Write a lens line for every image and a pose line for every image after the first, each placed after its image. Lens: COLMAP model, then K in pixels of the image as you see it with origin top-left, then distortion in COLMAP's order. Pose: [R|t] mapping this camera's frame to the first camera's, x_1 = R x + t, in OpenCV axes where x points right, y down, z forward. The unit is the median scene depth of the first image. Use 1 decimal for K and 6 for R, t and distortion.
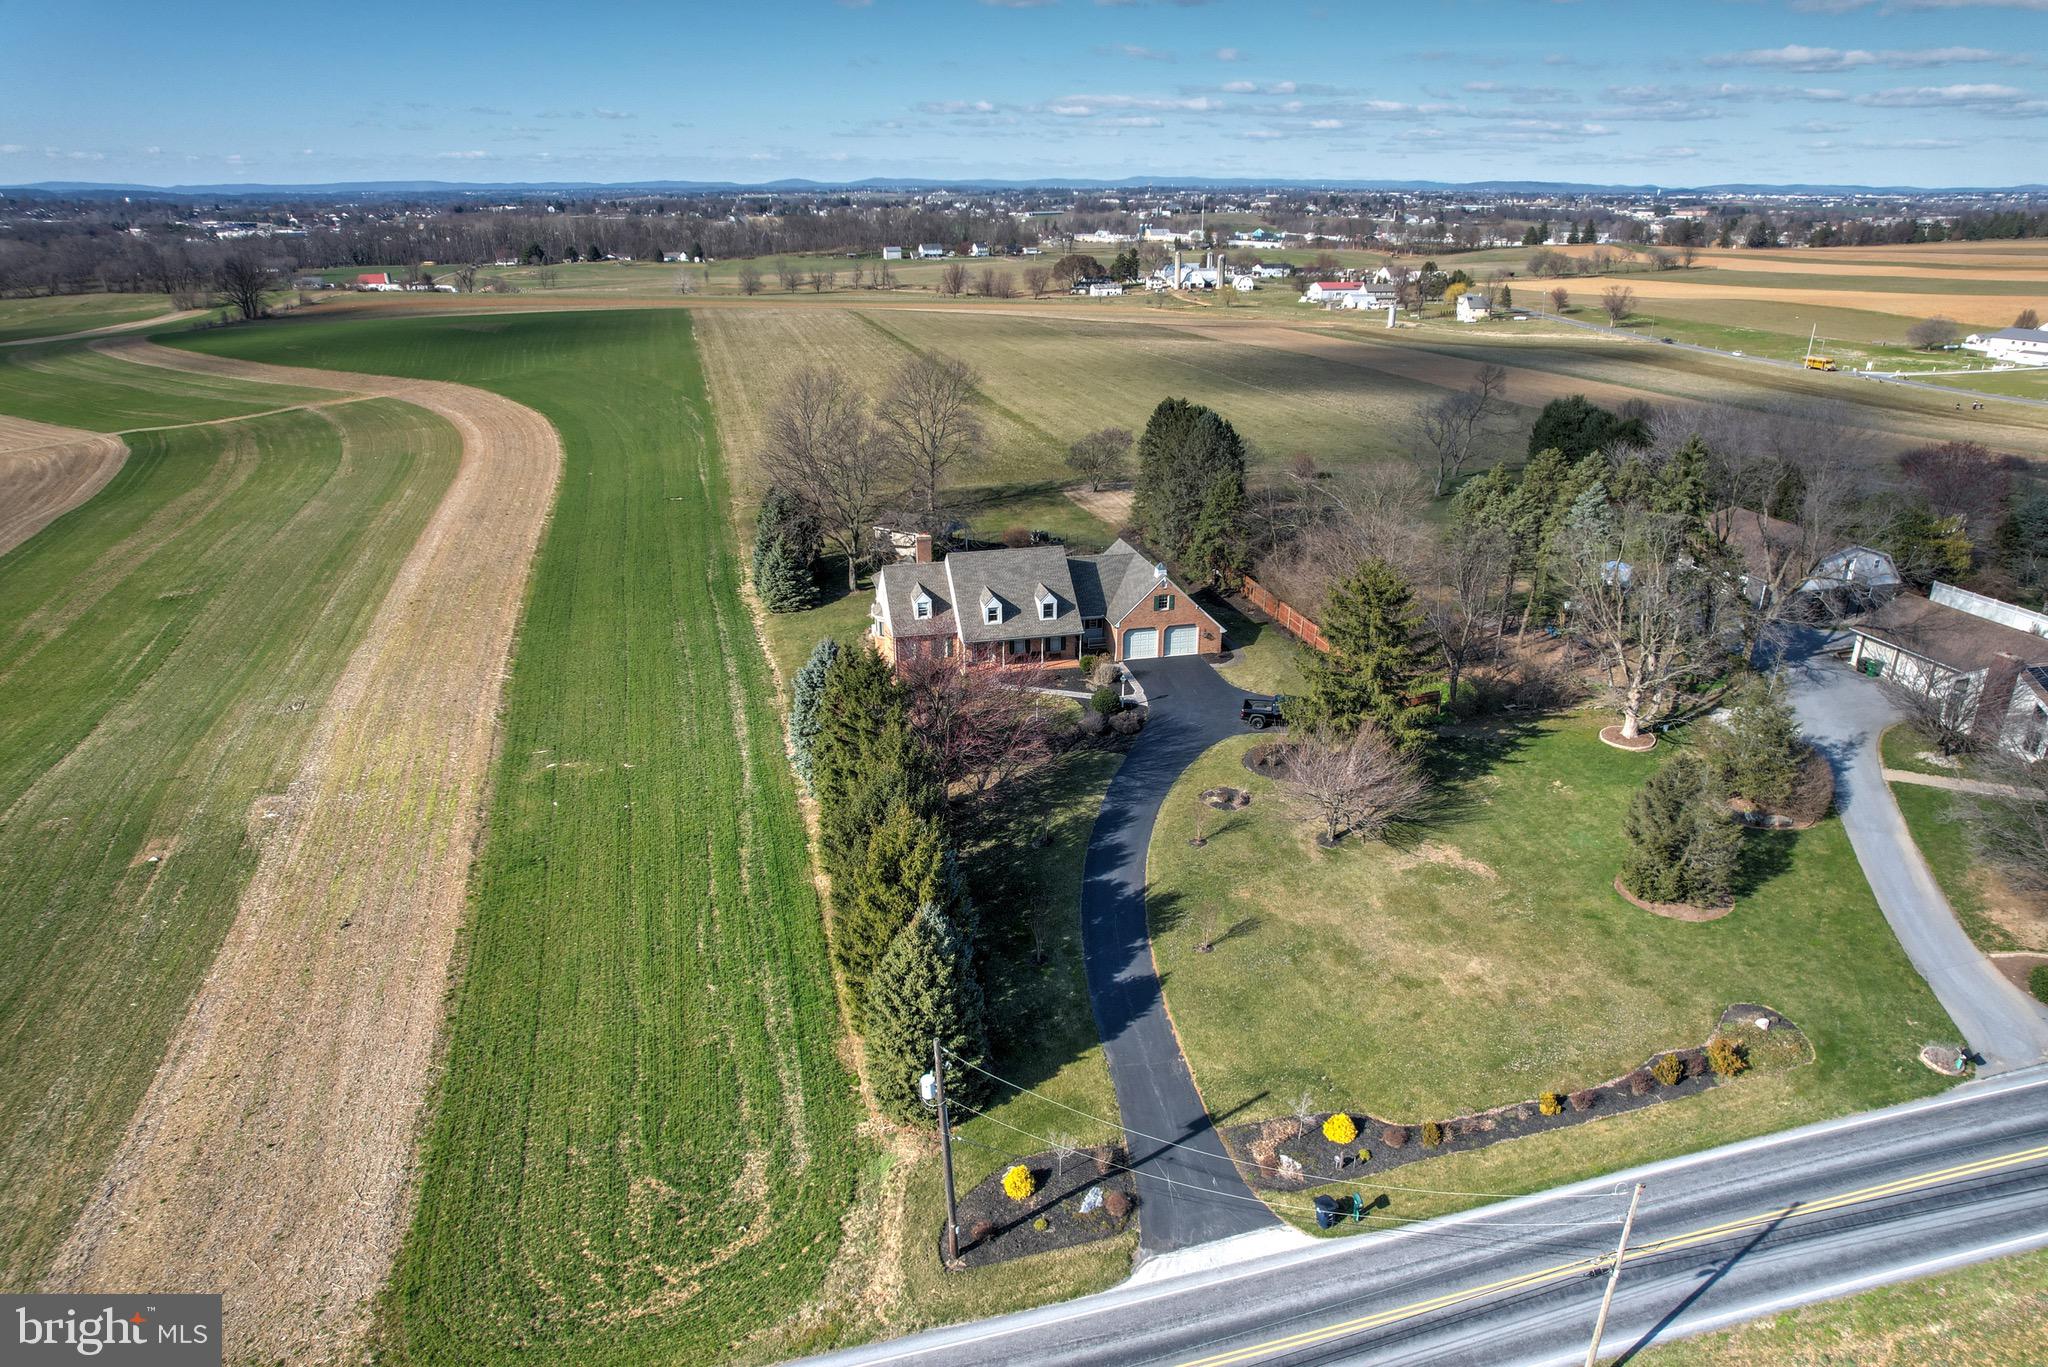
lens RADIAL K [[1320.8, 0, 1034.2], [0, 1320.8, 692.6], [0, 0, 1]] dist [-0.076867, 0.068580]
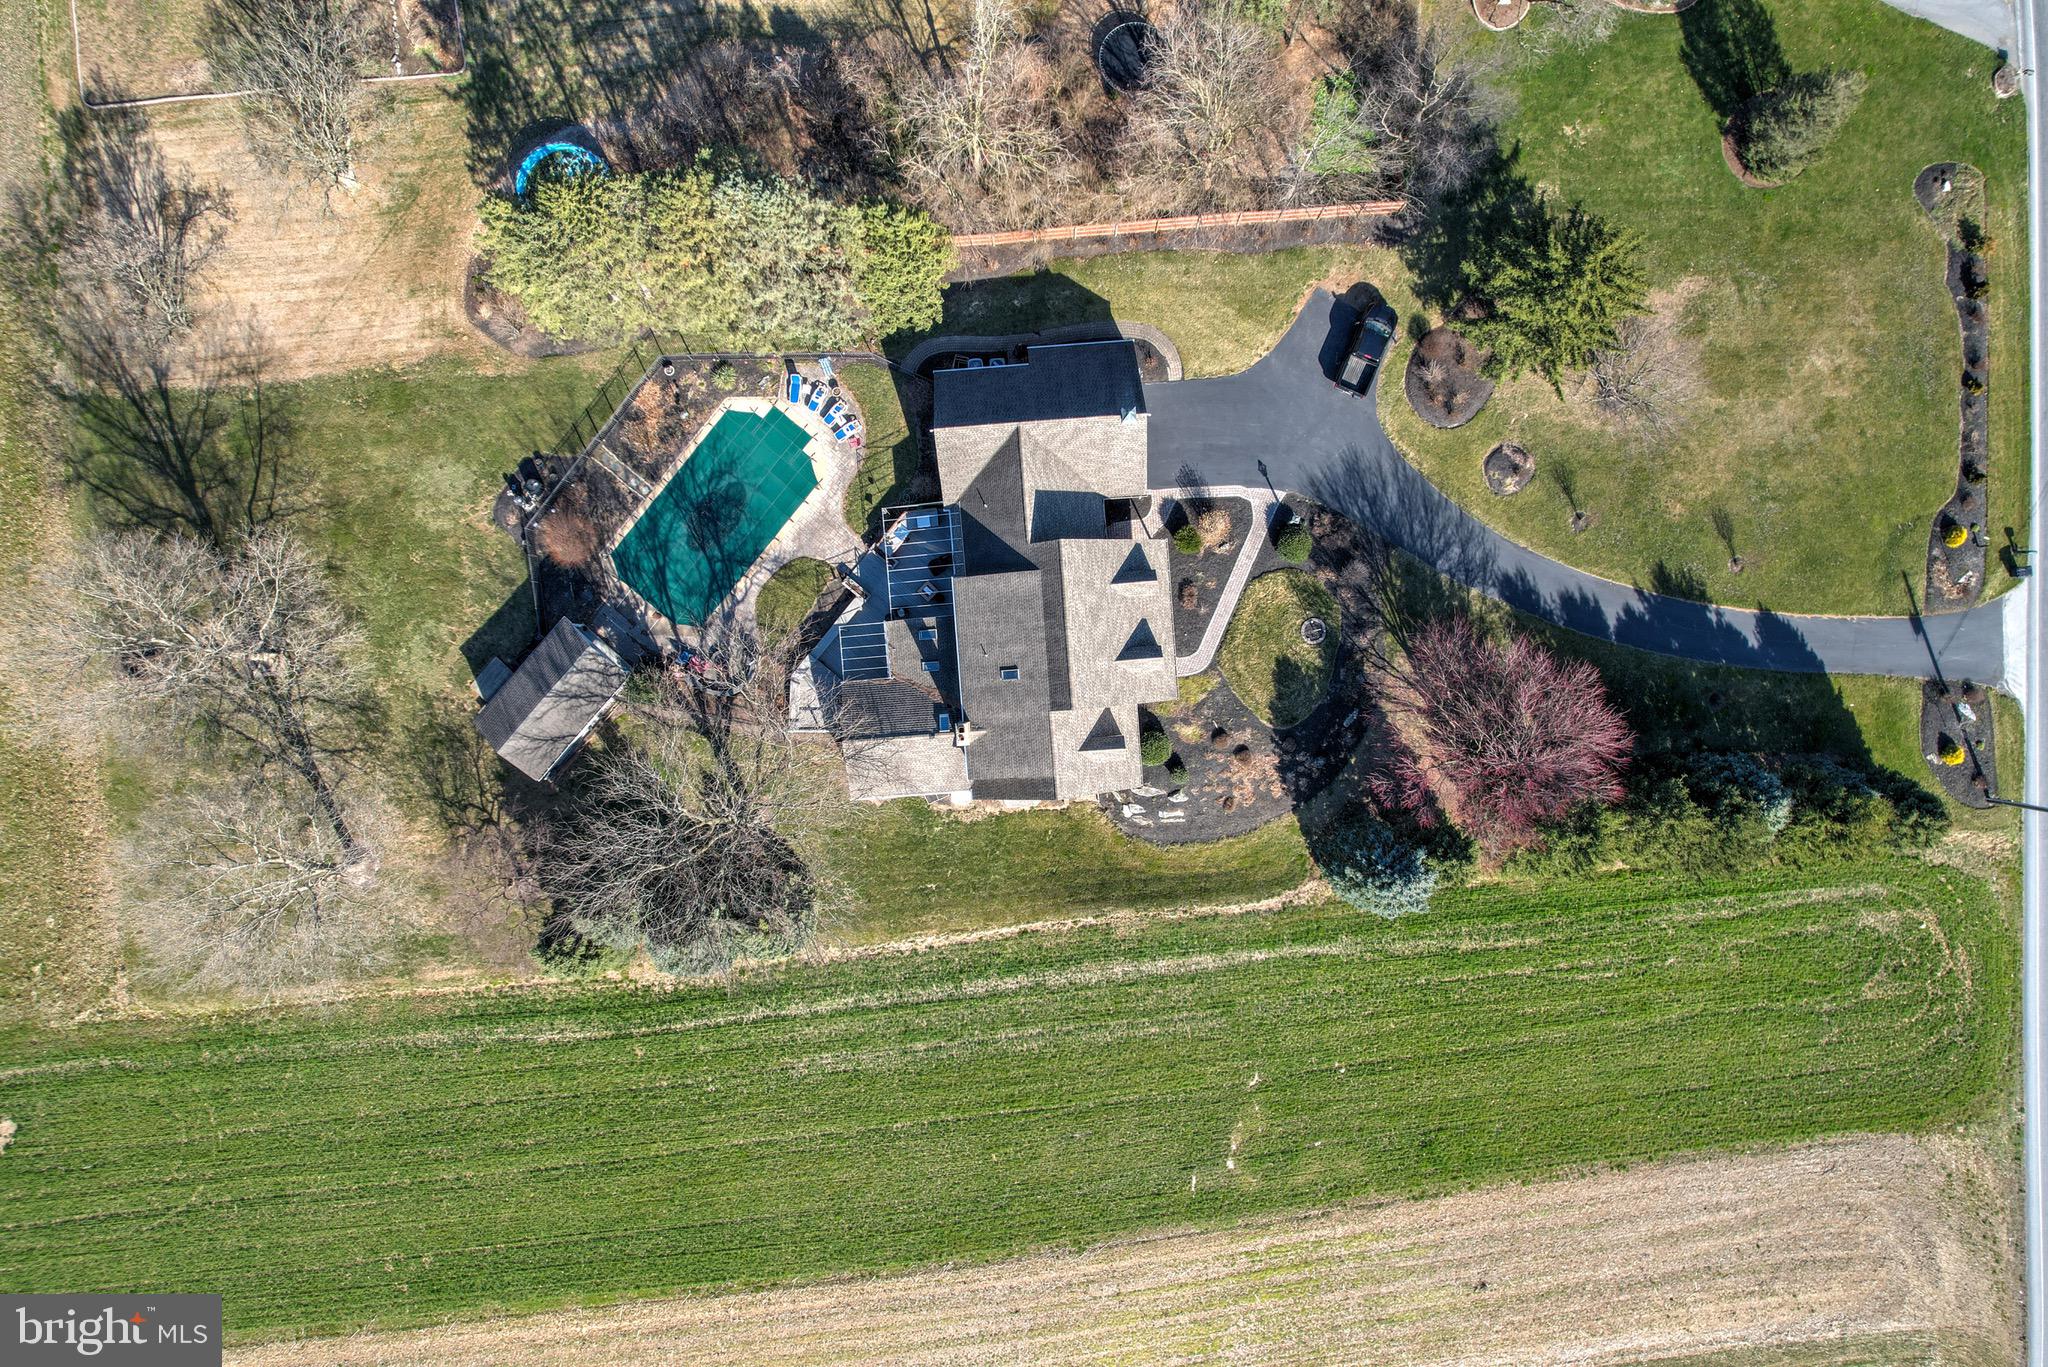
lens RADIAL K [[1319.7, 0, 1037.6], [0, 1319.7, 699.8], [0, 0, 1]] dist [-0.078903, 0.071379]
pose [[0.164046, -0.986280, -0.018482, -0.065631], [0.358237, 0.042108, 0.932681, -0.981712], [-0.919106, -0.159623, 0.360230, 0.979372]]
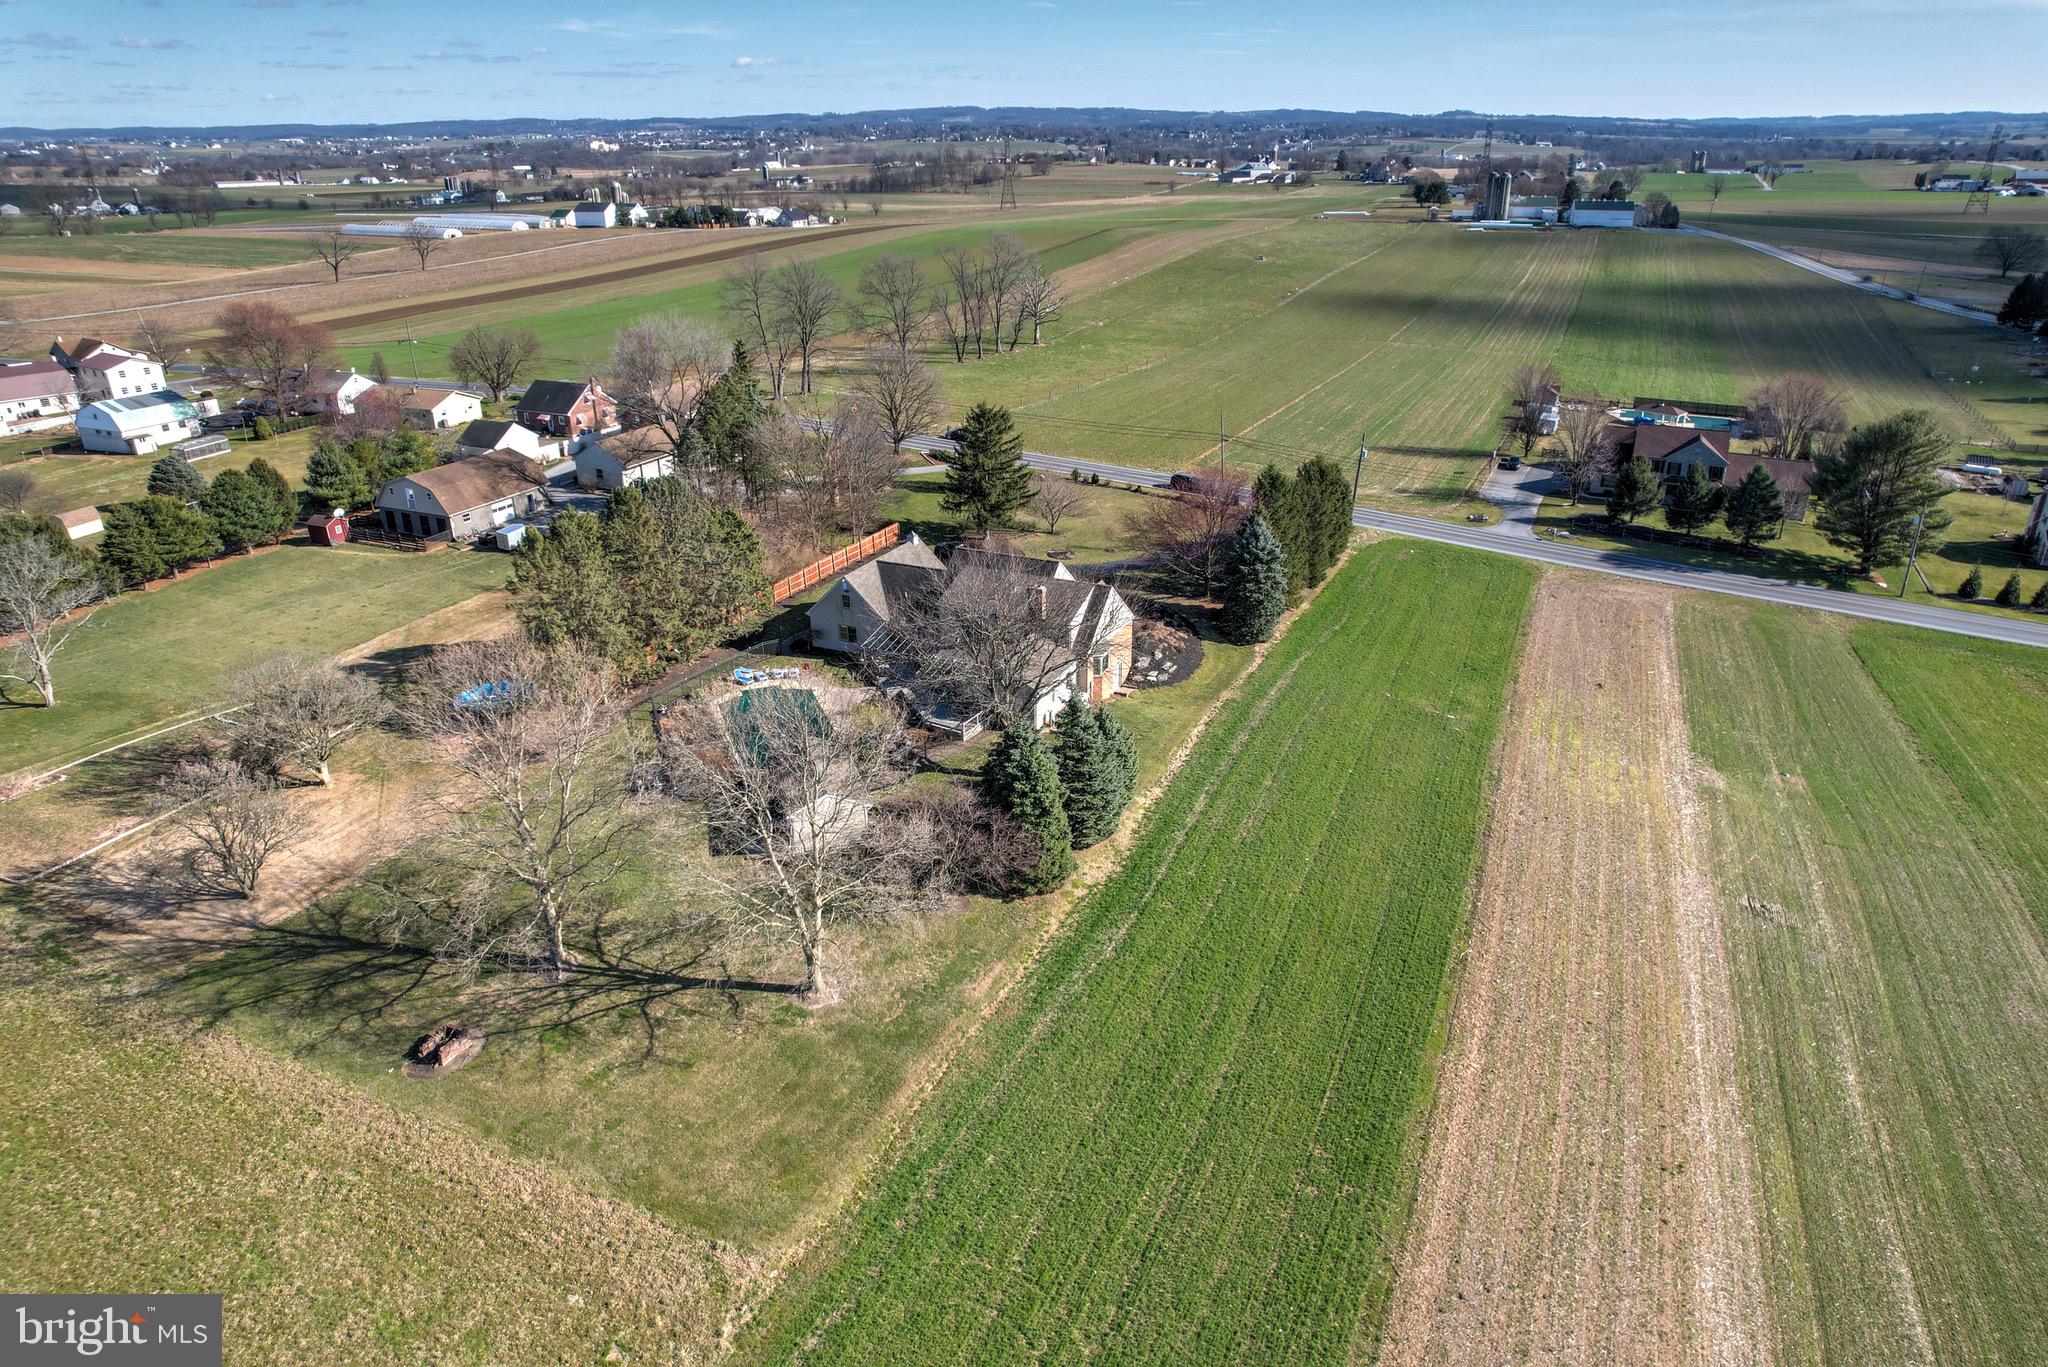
lens RADIAL K [[1320.8, 0, 1034.2], [0, 1320.8, 692.6], [0, 0, 1]] dist [-0.076867, 0.068580]
pose [[-0.778198, -0.246220, 0.577740, -0.846748], [0.235072, 0.738865, 0.631522, -0.863224], [-0.582365, 0.627259, -0.517104, 2.044840]]
